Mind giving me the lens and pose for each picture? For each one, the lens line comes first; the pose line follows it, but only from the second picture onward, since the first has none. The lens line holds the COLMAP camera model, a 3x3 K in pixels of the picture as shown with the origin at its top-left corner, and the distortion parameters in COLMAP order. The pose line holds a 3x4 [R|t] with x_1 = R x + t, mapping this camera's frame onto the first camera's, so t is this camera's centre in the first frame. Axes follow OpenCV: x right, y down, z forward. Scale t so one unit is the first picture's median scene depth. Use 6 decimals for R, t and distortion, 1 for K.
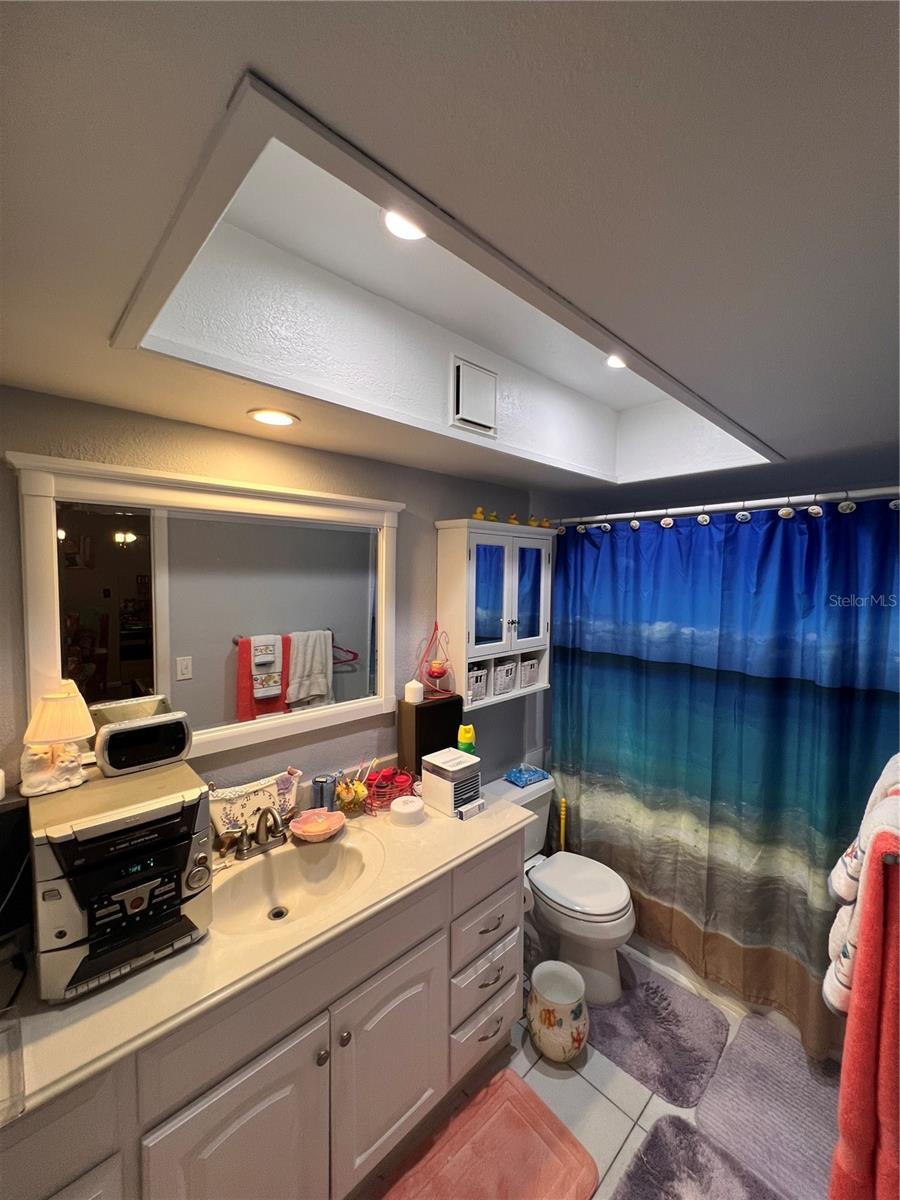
lens RADIAL K [[480.7, 0, 451.8], [0, 480.7, 602.9], [0, 0, 1]] dist [-0.001708, 0.000349]
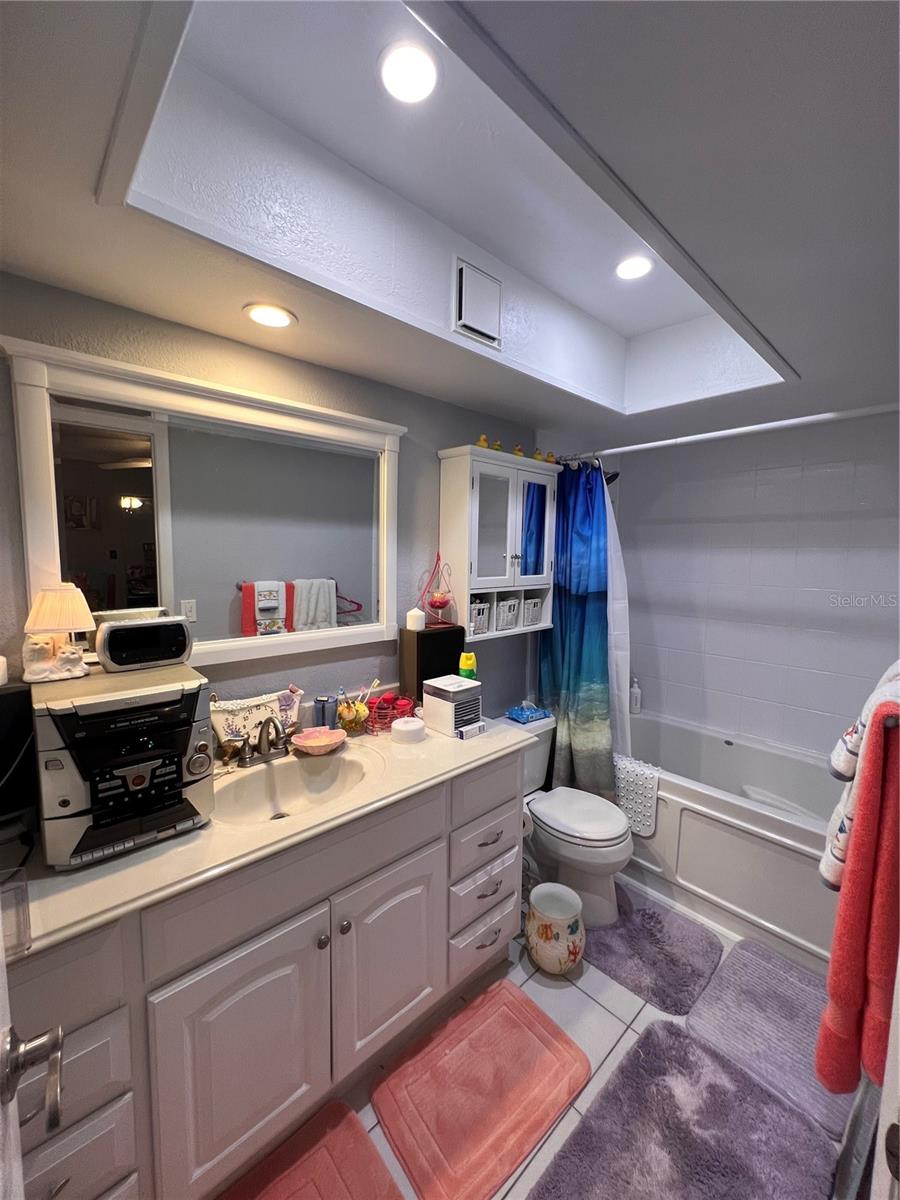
lens RADIAL K [[480.7, 0, 451.6], [0, 480.7, 597.6], [0, 0, 1]] dist [-0.001708, 0.000349]
pose [[0.999910, 0.006335, -0.011840, 0.009615], [-0.005786, 0.998932, 0.045847, 0.121191], [0.012117, -0.045775, 0.998878, 0.007630]]
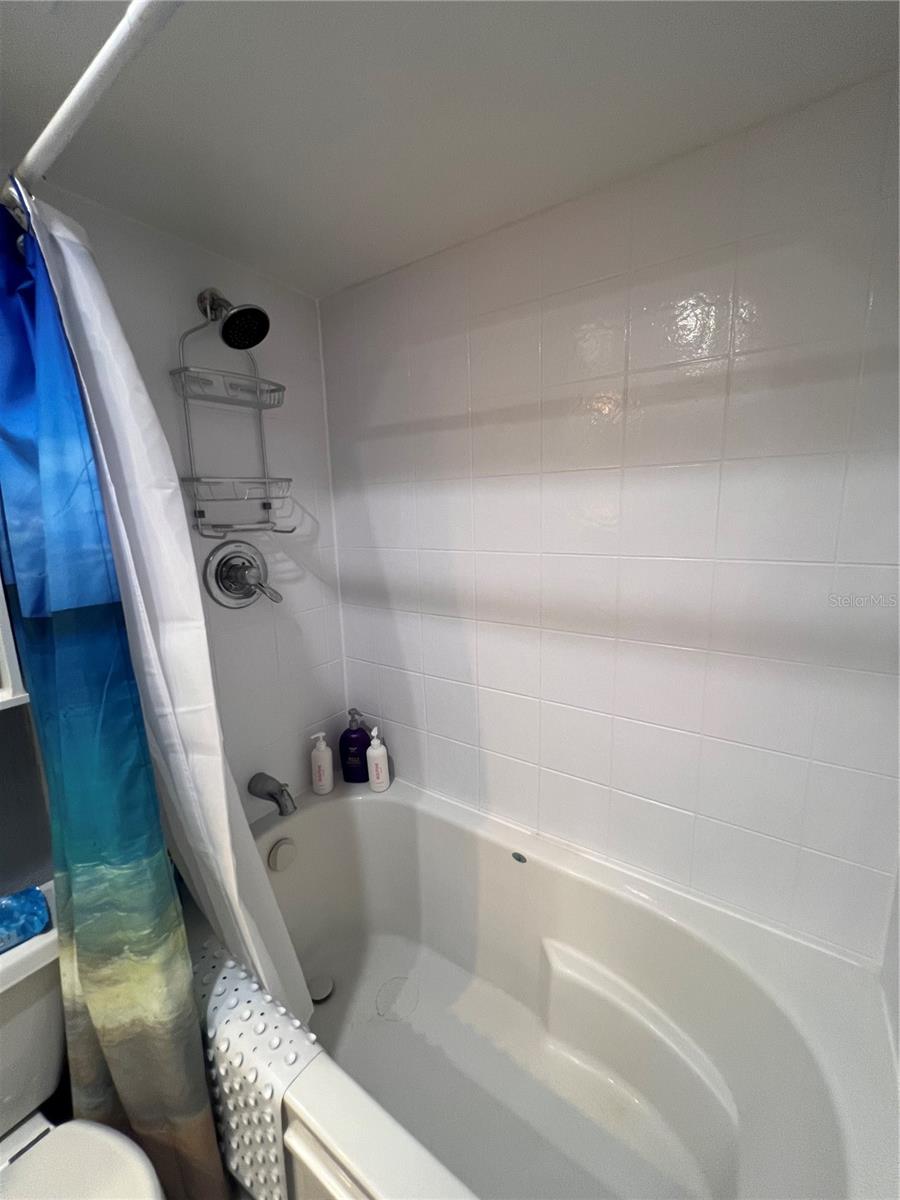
lens RADIAL K [[480.7, 0, 451.2], [0, 480.7, 593.3], [0, 0, 1]] dist [-0.001708, 0.000349]
pose [[0.979845, -0.067942, 0.187852, 0.553156], [0.043576, 0.990434, 0.130925, 0.108886], [-0.194951, -0.120100, 0.973432, 0.706191]]
